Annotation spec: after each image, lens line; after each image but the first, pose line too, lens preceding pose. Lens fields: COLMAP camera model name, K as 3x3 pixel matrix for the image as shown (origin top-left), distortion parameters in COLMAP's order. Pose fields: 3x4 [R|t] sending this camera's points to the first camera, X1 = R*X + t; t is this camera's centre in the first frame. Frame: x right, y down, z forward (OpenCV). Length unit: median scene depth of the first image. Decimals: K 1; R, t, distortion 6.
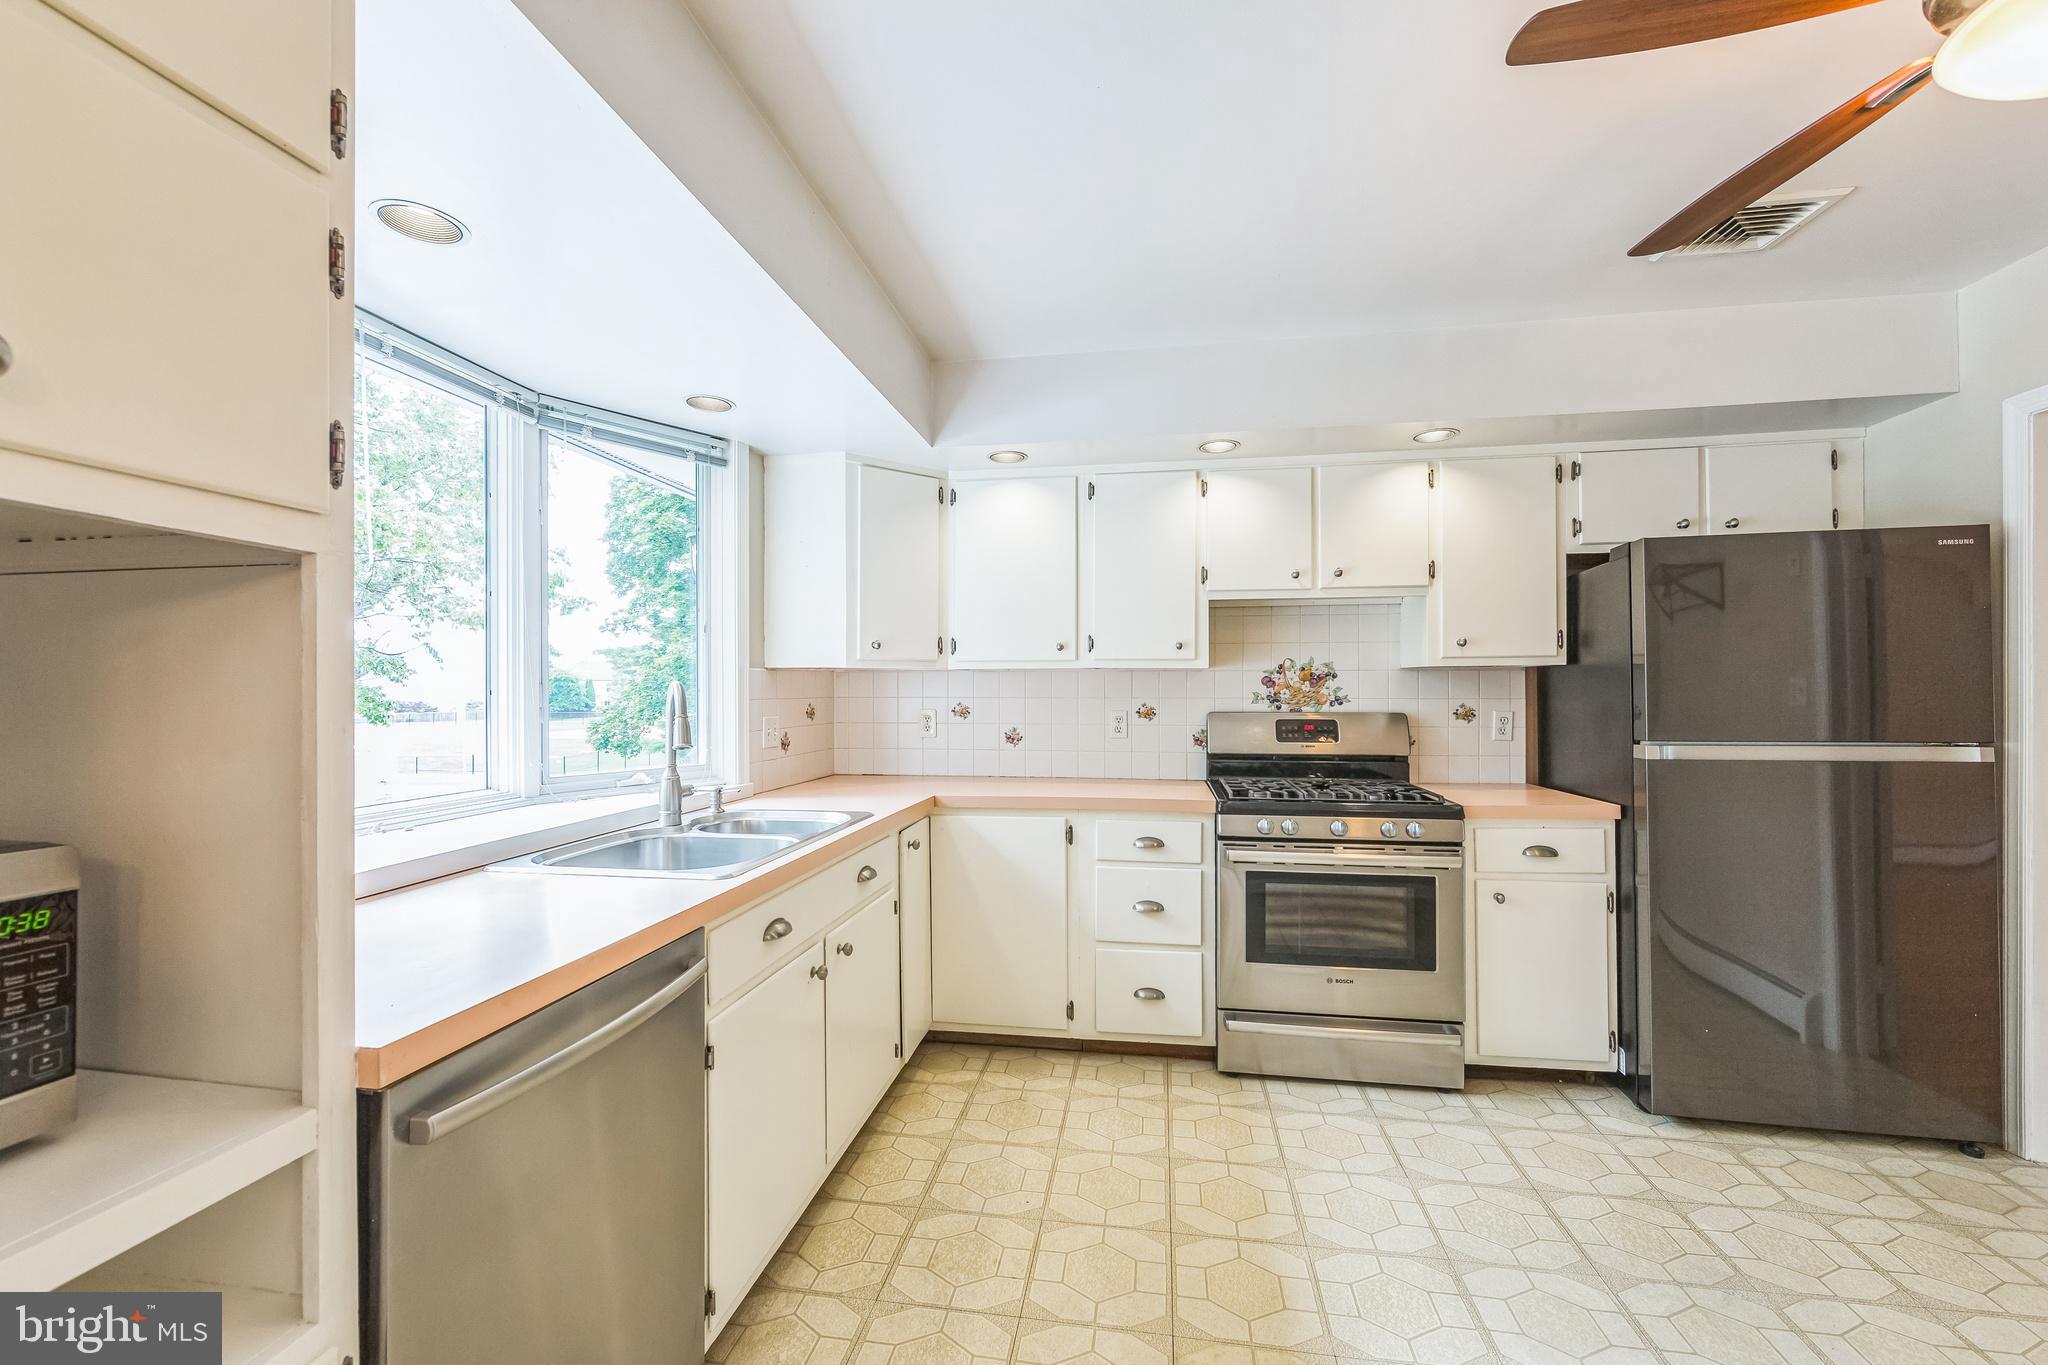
lens RADIAL K [[805.1, 0, 1028.4], [0, 805.1, 687.2], [0, 0, 1]] dist [-0.003277, -0.000480]
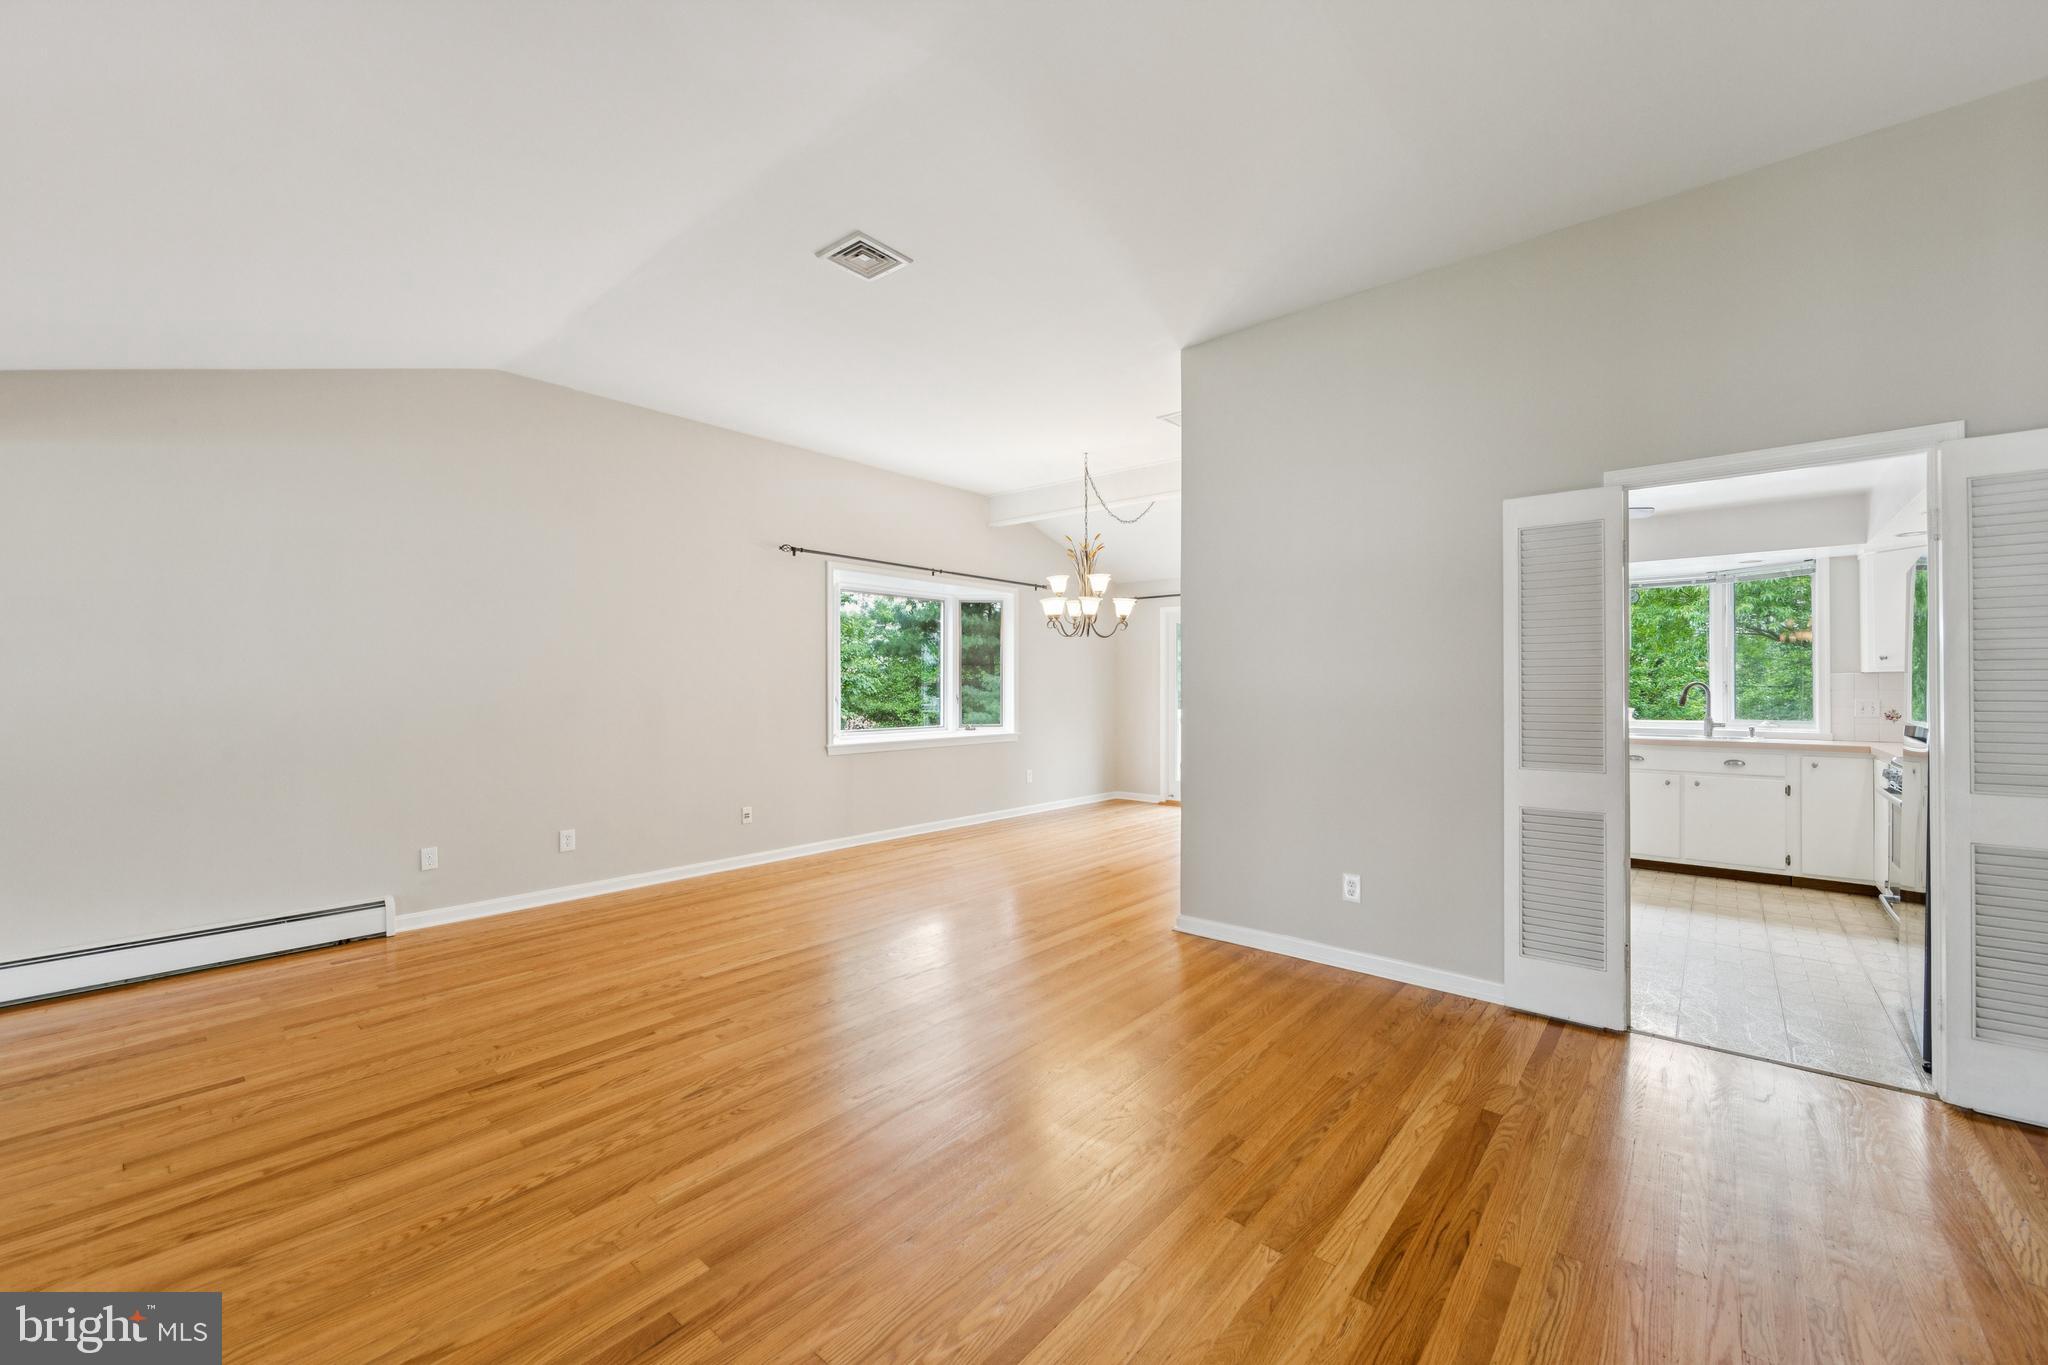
lens RADIAL K [[801.7, 0, 1029.1], [0, 801.7, 684.1], [0, 0, 1]] dist [-0.001549, -0.000906]
pose [[-0.525268, -0.000565, -0.850936, 2.377468], [0.005458, 0.999977, -0.004033, -0.000757], [0.850919, -0.006763, -0.525253, 0.394520]]
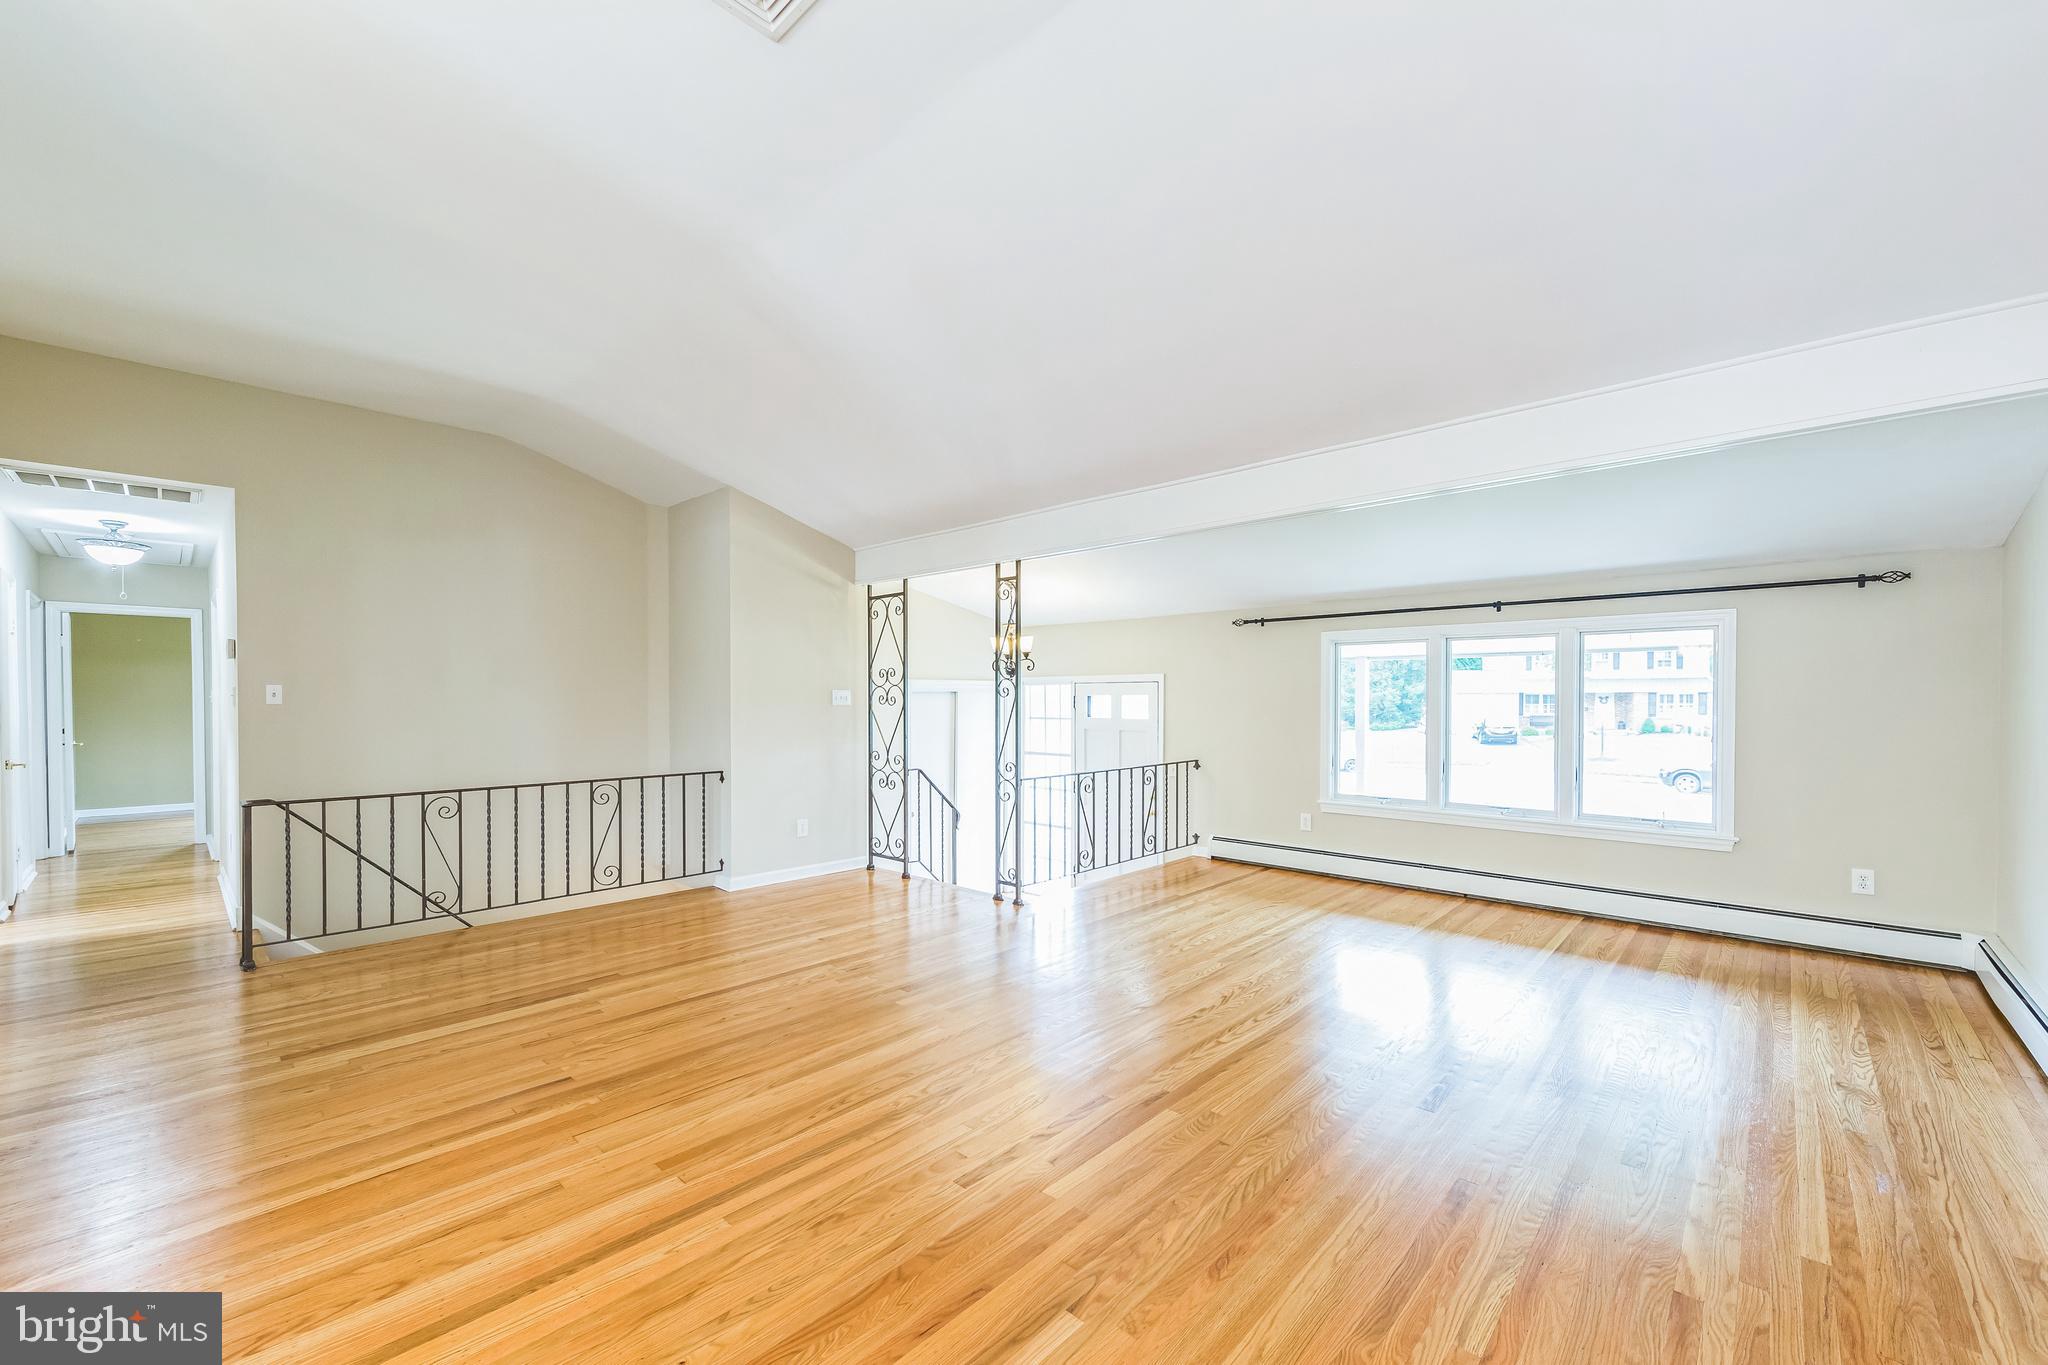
lens RADIAL K [[813.2, 0, 1026.0], [0, 813.2, 711.1], [0, 0, 1]] dist [-0.001741, 0.000008]
pose [[0.560529, -0.012627, 0.828039, 1.004202], [-0.003814, 0.999834, 0.017829, -0.013179], [-0.828126, -0.013151, 0.560388, -1.070696]]
